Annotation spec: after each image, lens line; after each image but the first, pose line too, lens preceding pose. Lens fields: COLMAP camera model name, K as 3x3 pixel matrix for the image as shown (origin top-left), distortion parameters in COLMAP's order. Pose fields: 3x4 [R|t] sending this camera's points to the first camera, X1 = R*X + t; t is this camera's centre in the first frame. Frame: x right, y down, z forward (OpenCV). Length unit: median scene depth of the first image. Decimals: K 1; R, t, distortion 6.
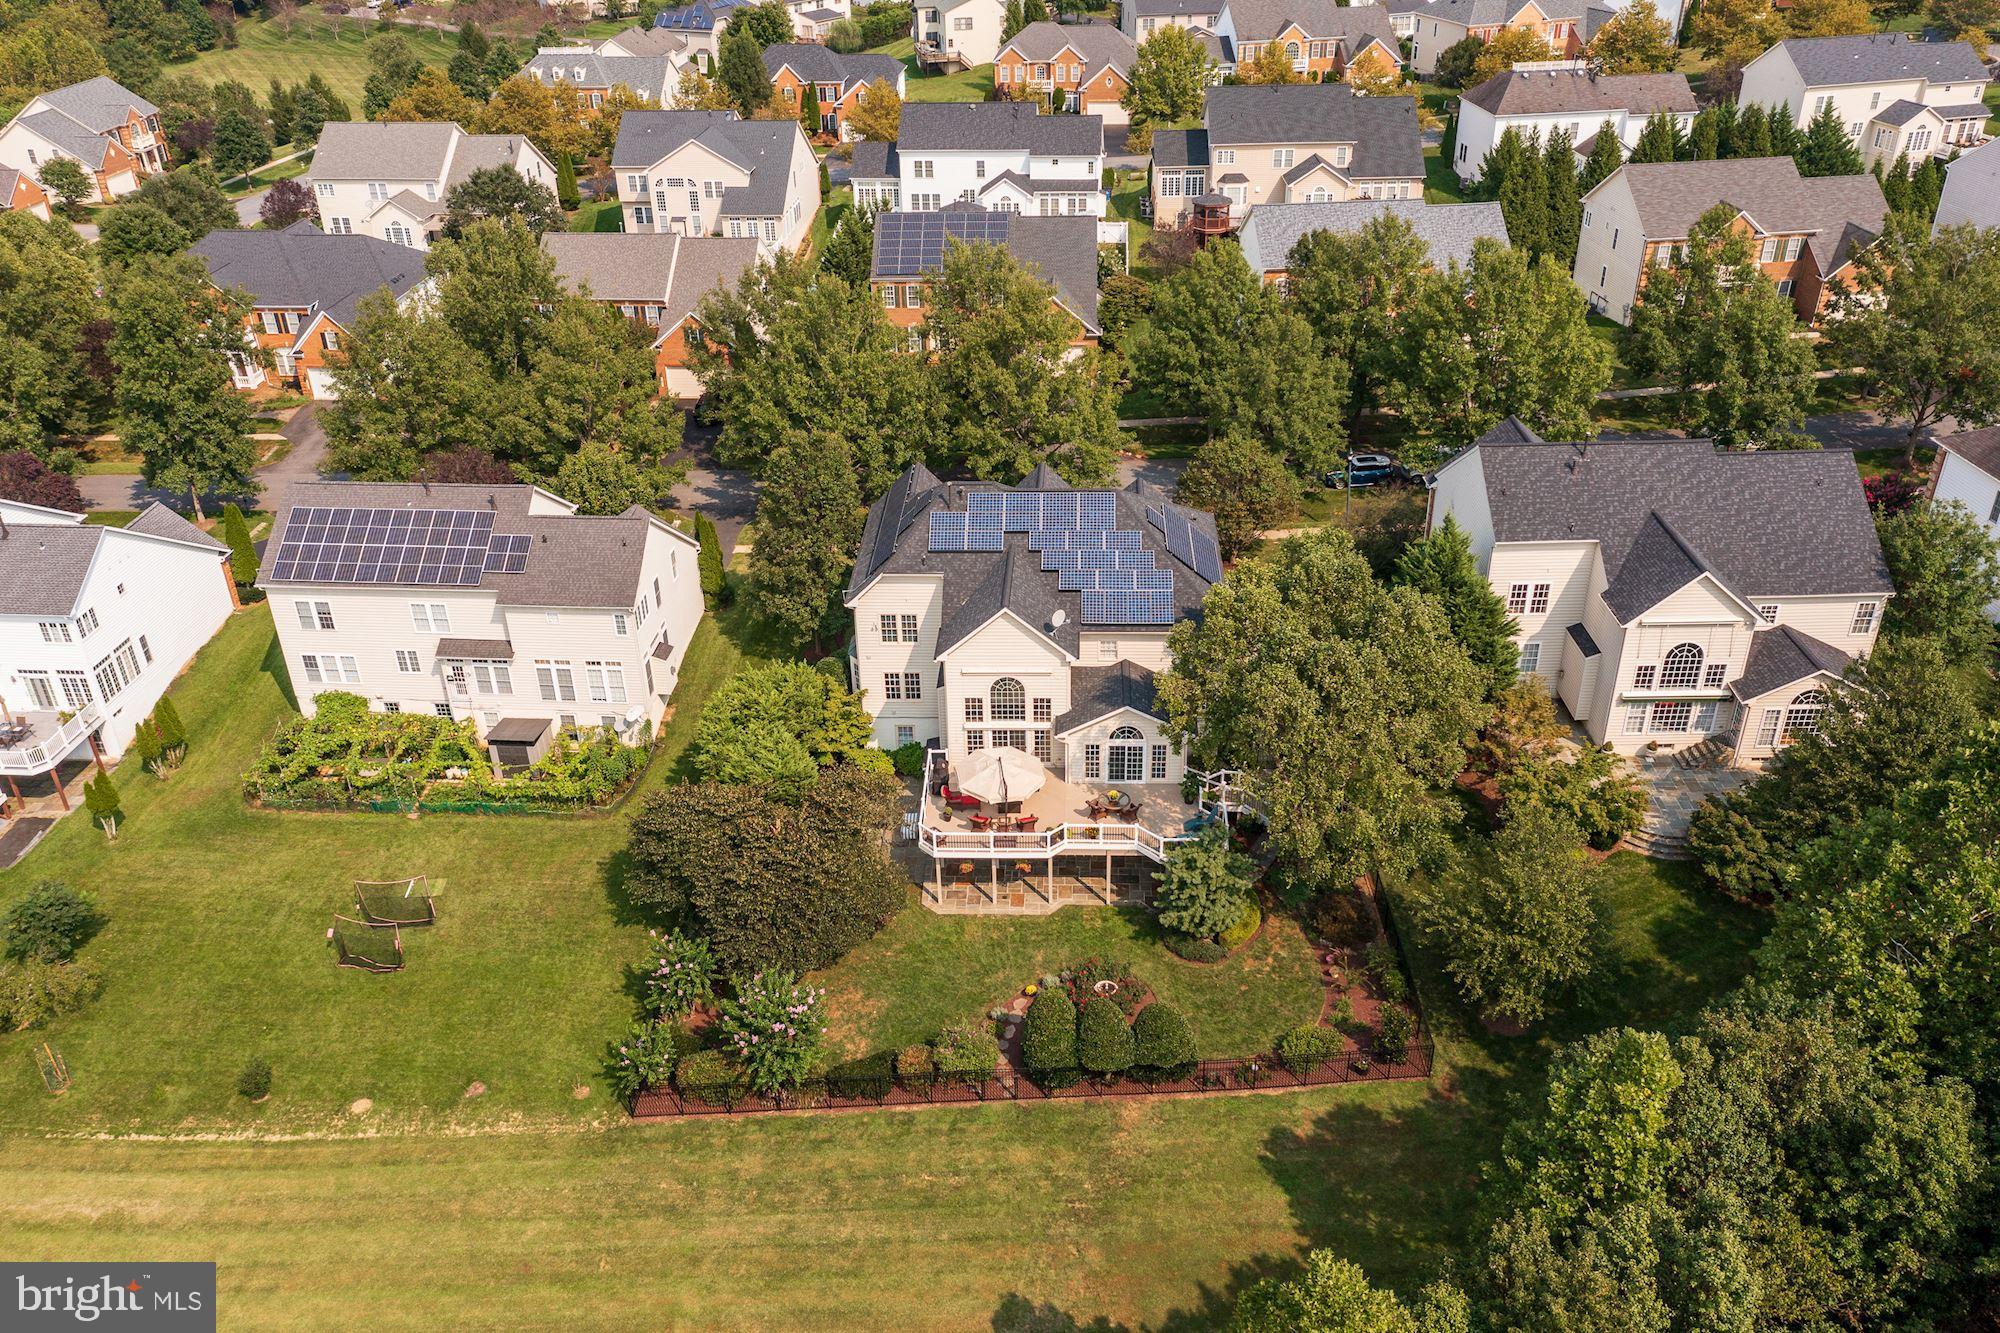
lens RADIAL K [[1573.8, 0, 992.4], [0, 1573.8, 670.6], [0, 0, 1]] dist [0.014594, 0.007757]
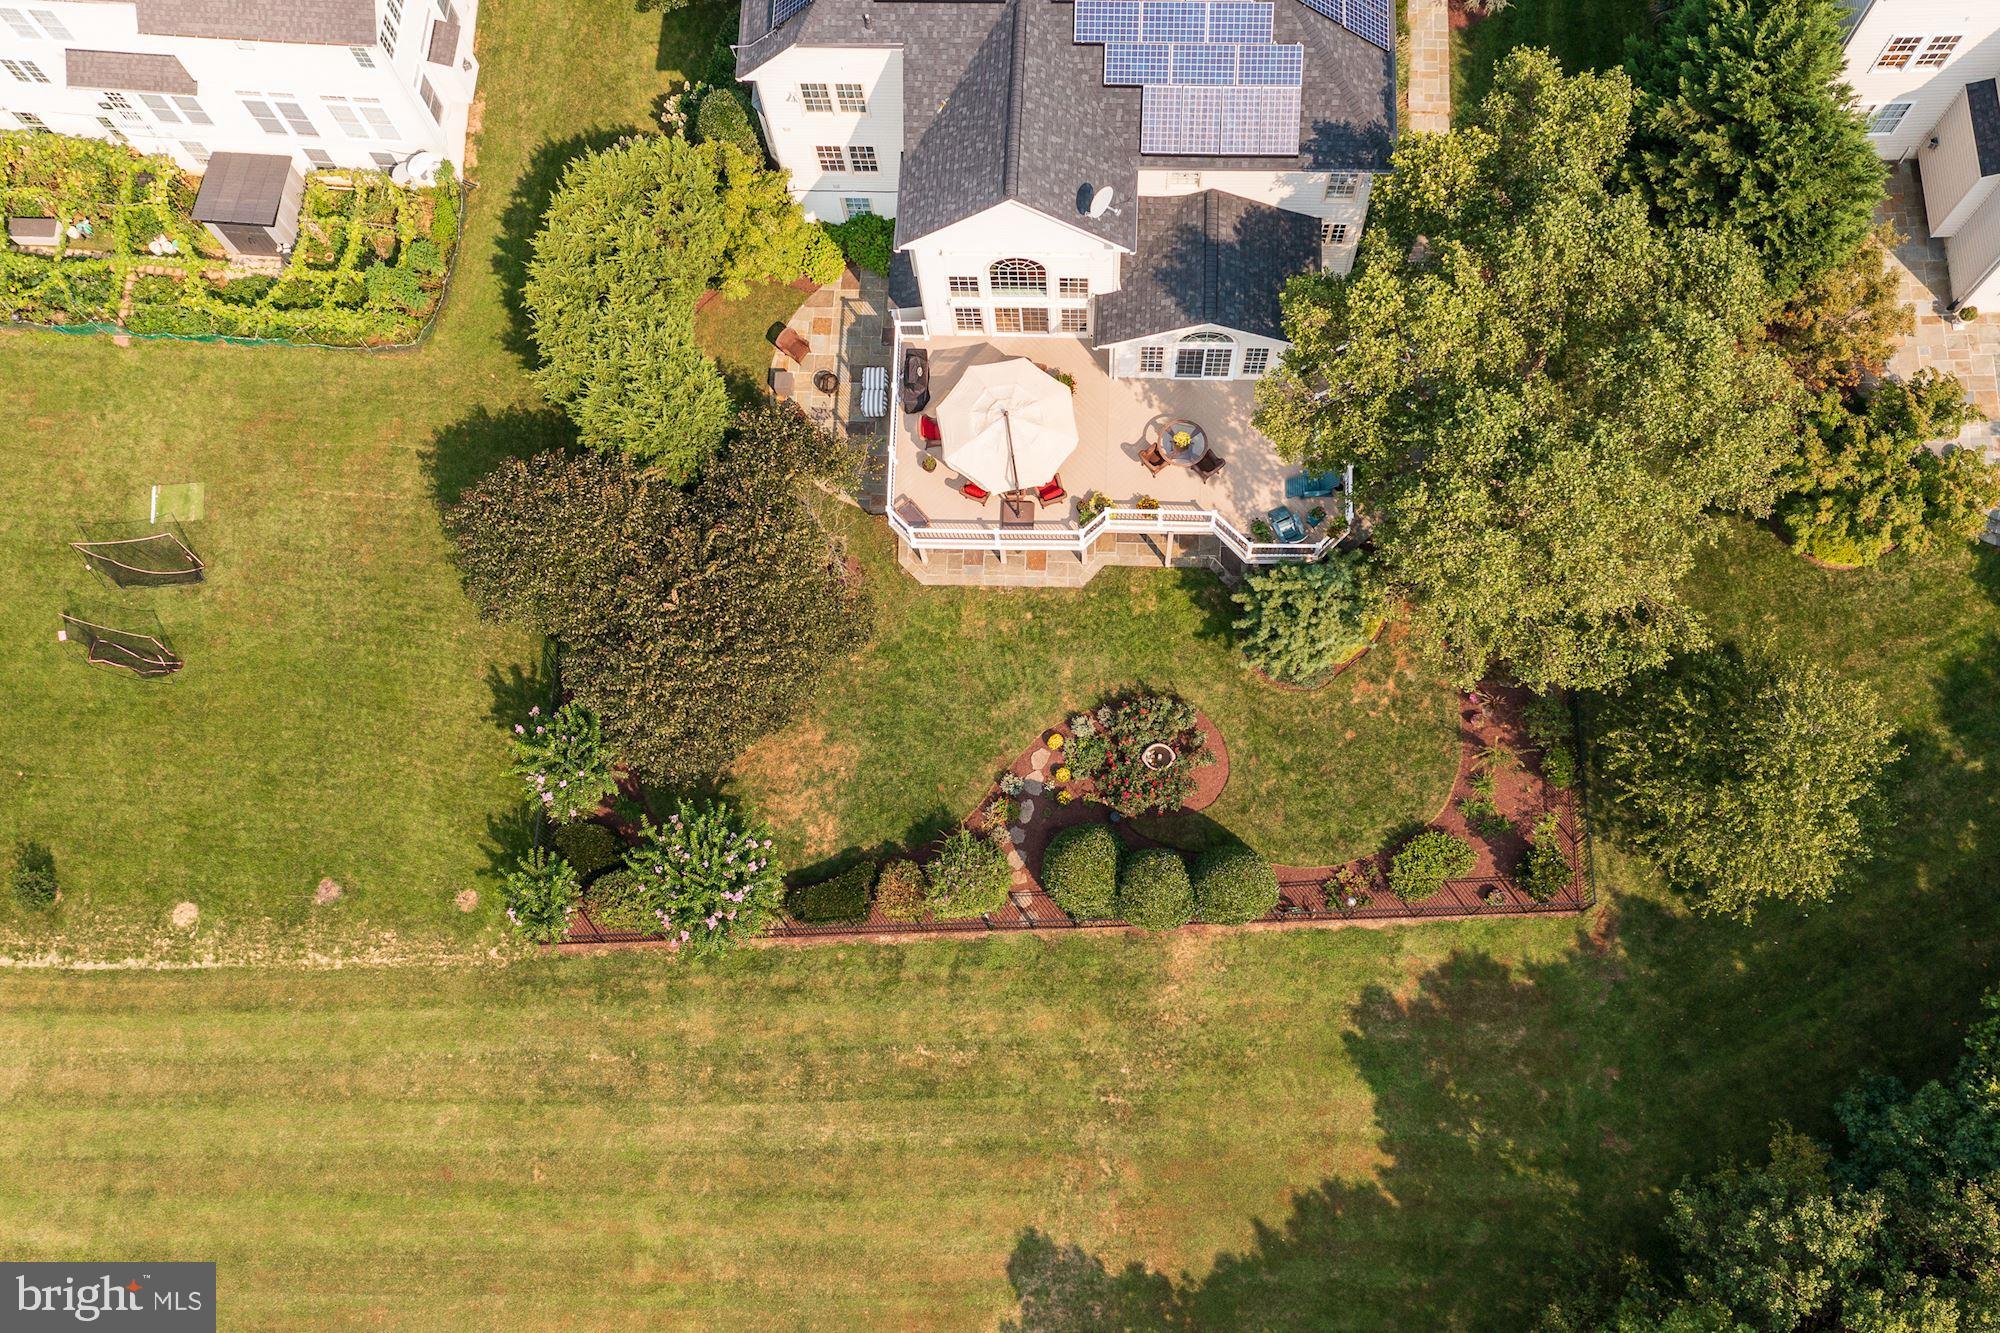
lens RADIAL K [[1920.2, 0, 1020.1], [0, 1920.2, 668.6], [0, 0, 1]] dist [0.018381, -0.003700]
pose [[0.999866, -0.014774, -0.007116, 0.014620], [0.015610, 0.724609, 0.688984, -0.418179], [-0.005023, -0.689002, 0.724742, 0.370879]]
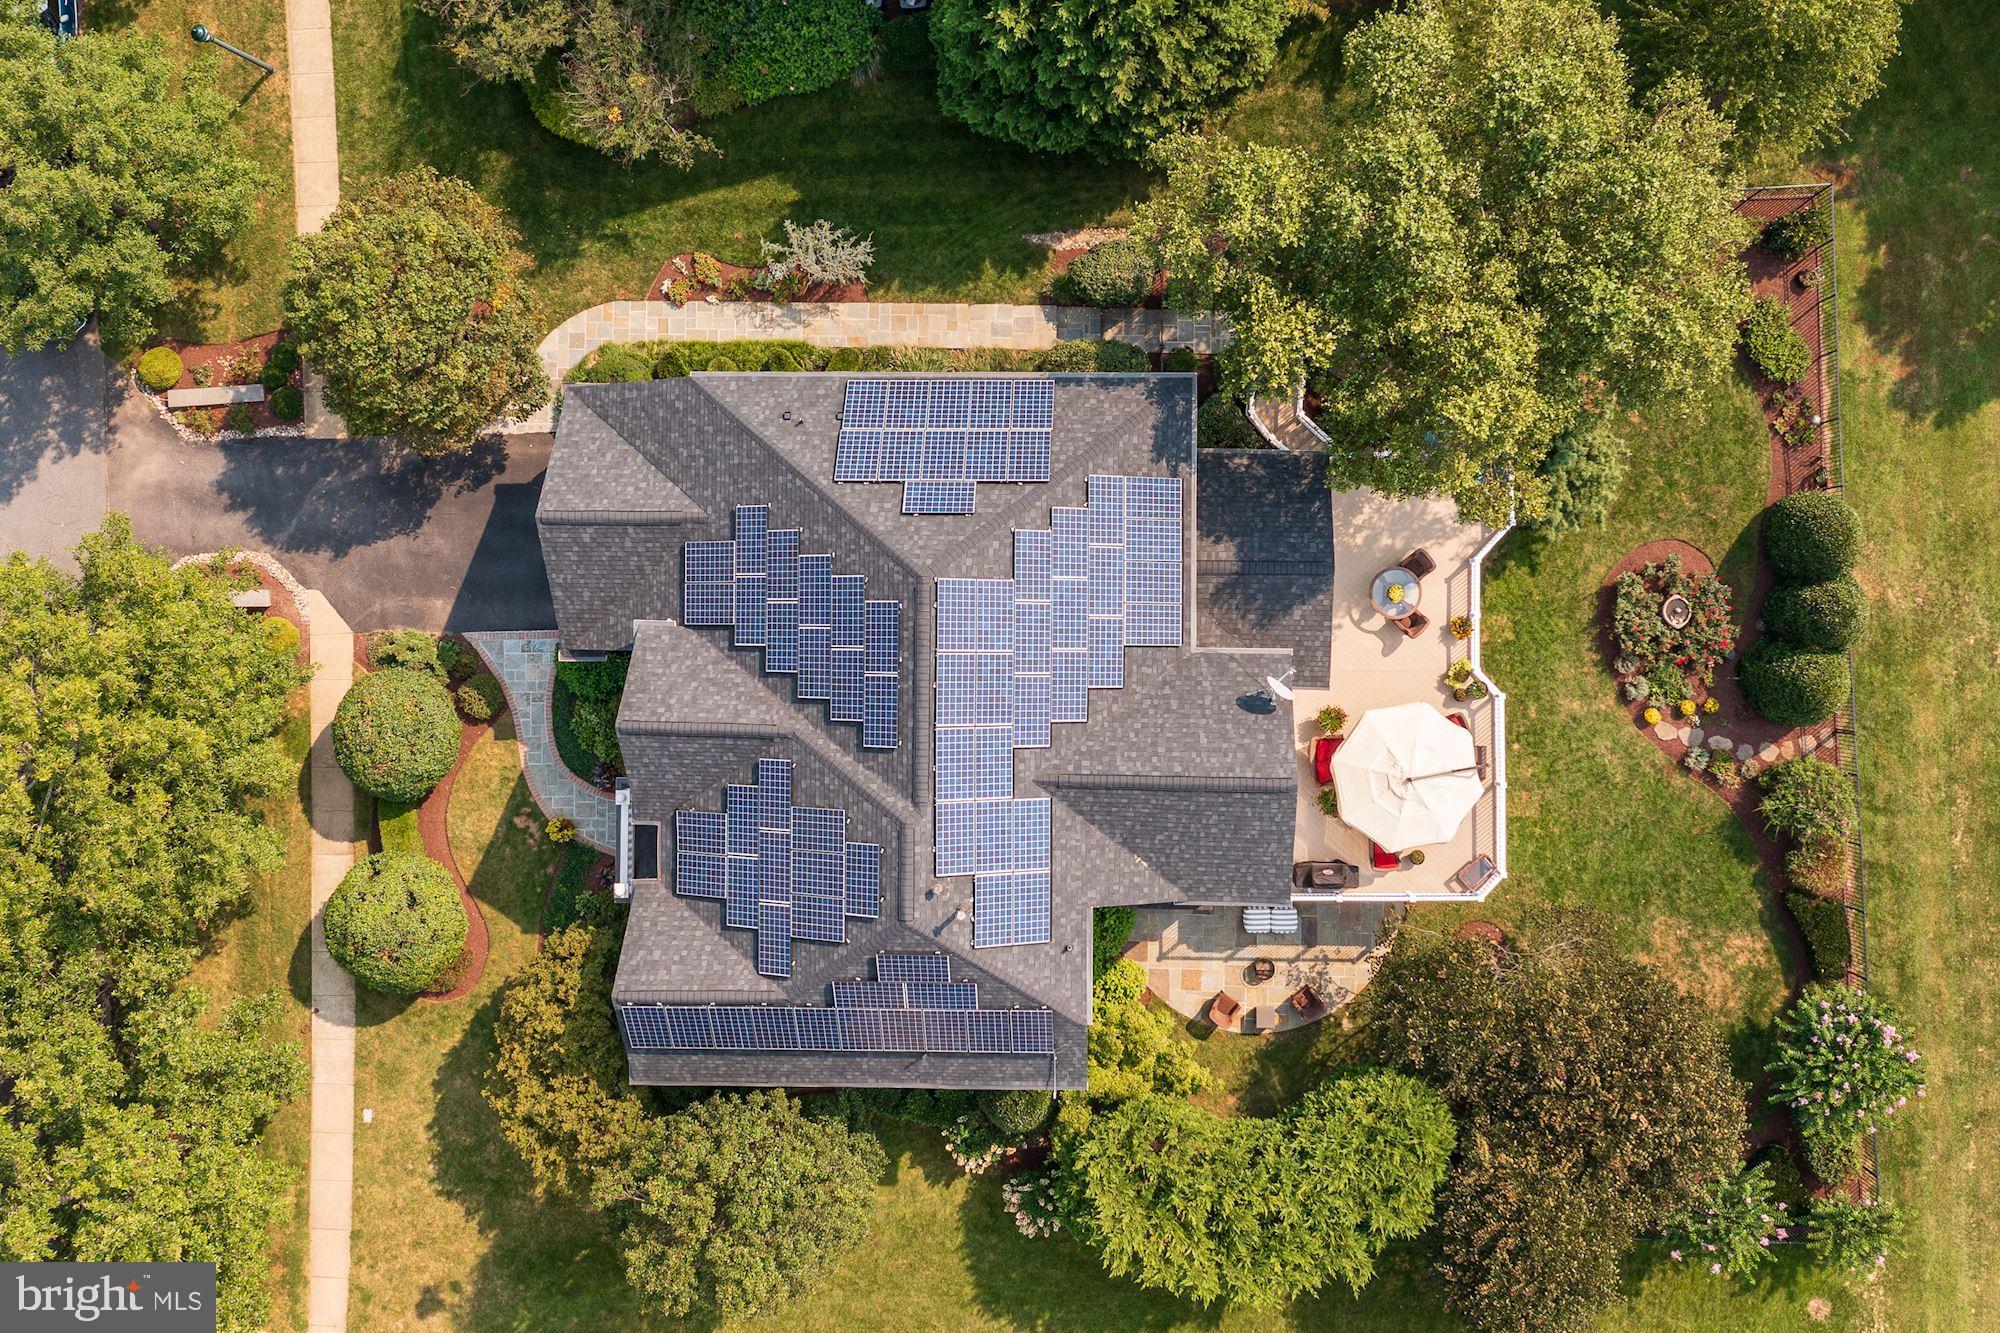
lens RADIAL K [[2185.5, 0, 1048.8], [0, 2185.5, 592.9], [0, 0, 1]] dist [0.016666, 0.007612]
pose [[-0.041488, -0.998324, 0.040347, 0.049929], [0.528025, 0.012374, 0.849139, -0.759819], [-0.848215, 0.056534, 0.526626, 0.686006]]
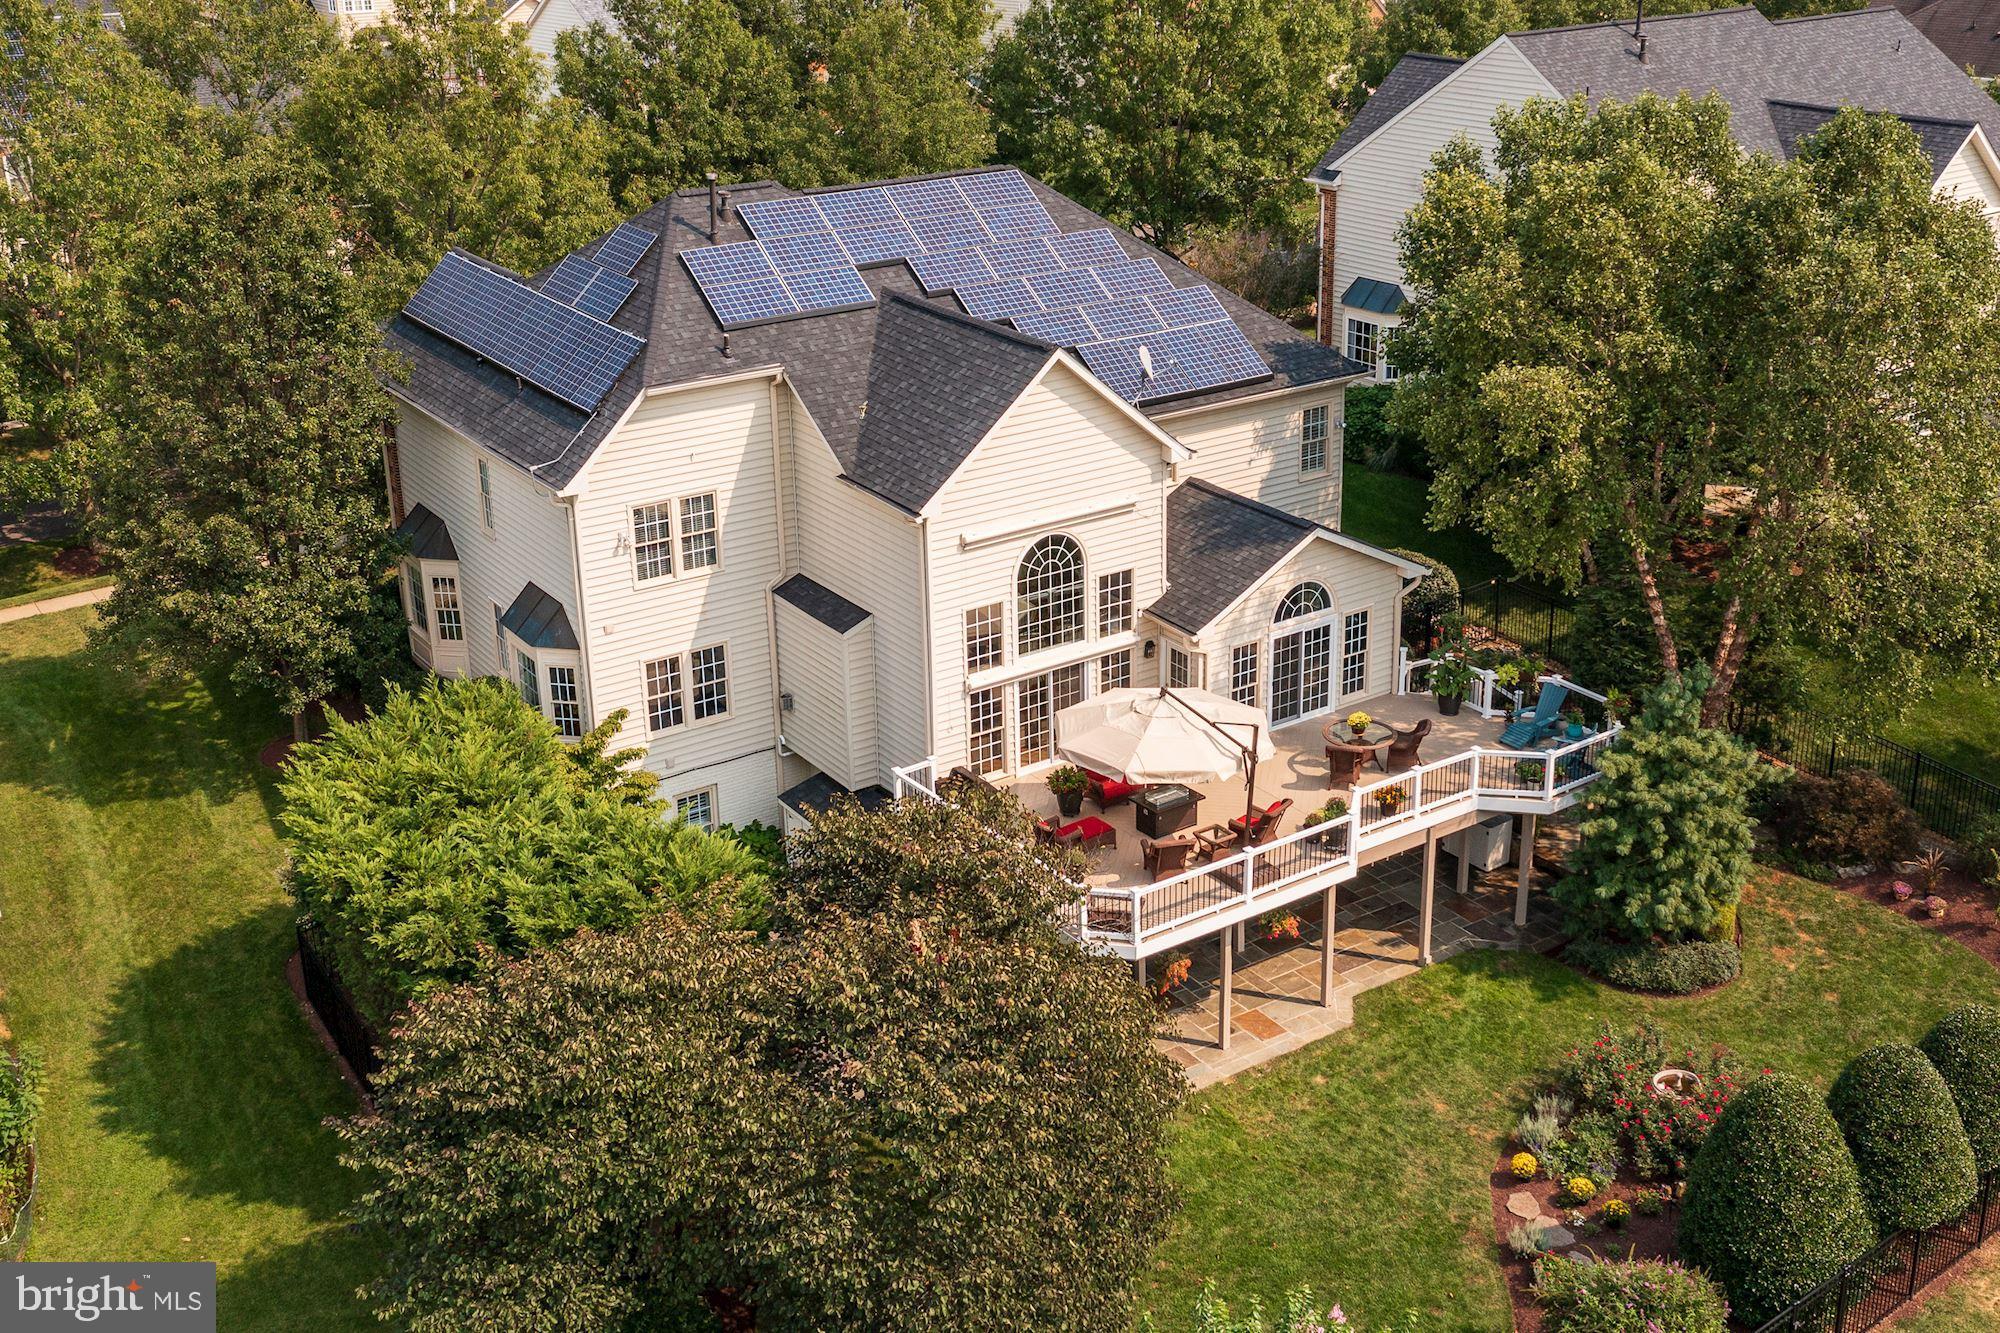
lens RADIAL K [[2185.5, 0, 1048.8], [0, 2185.5, 592.9], [0, 0, 1]] dist [0.016666, 0.007612]
pose [[0.791866, -0.200275, 0.576921, -0.354659], [0.301138, 0.949911, -0.083577, 0.072150], [-0.531286, 0.239915, 0.812513, 0.556914]]
